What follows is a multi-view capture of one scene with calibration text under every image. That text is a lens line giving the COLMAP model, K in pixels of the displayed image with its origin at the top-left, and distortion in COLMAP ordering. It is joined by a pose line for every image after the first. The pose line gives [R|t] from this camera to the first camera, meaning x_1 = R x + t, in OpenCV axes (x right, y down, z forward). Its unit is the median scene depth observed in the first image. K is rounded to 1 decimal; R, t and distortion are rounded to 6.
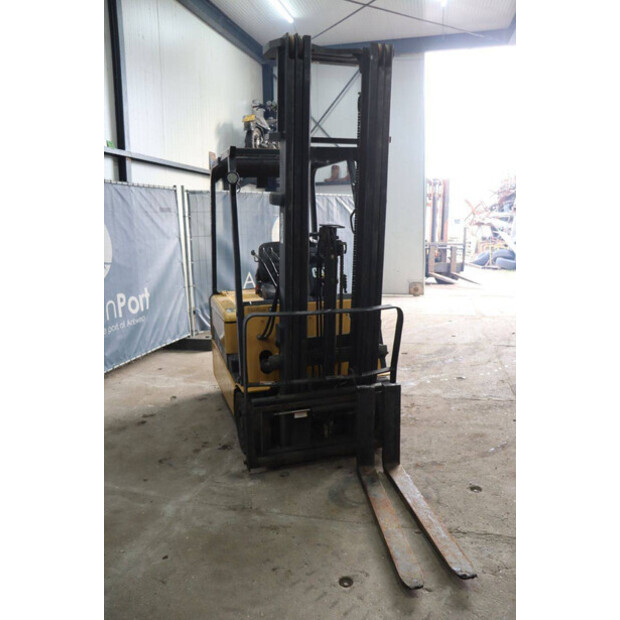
lens RADIAL K [[506.3, 0, 310.0], [0, 506.3, 310.0], [0, 0, 1]] dist [-0.151310, 0.121407]
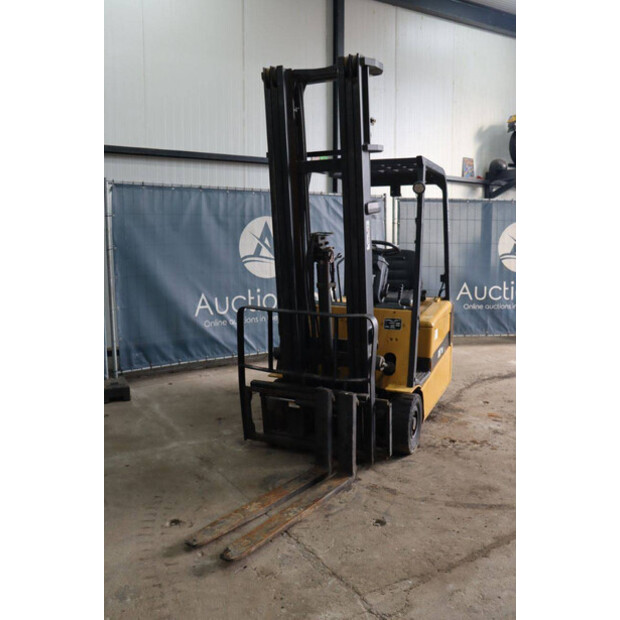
lens RADIAL K [[535.1, 0, 326.8], [0, 535.1, 314.9], [0, 0, 1]] dist [-0.093863, 0.005685]
pose [[0.746660, 0.122670, -0.653797, 0.834349], [-0.131448, 0.990678, 0.035760, -0.040004], [0.652089, 0.059240, 0.755825, 0.167434]]
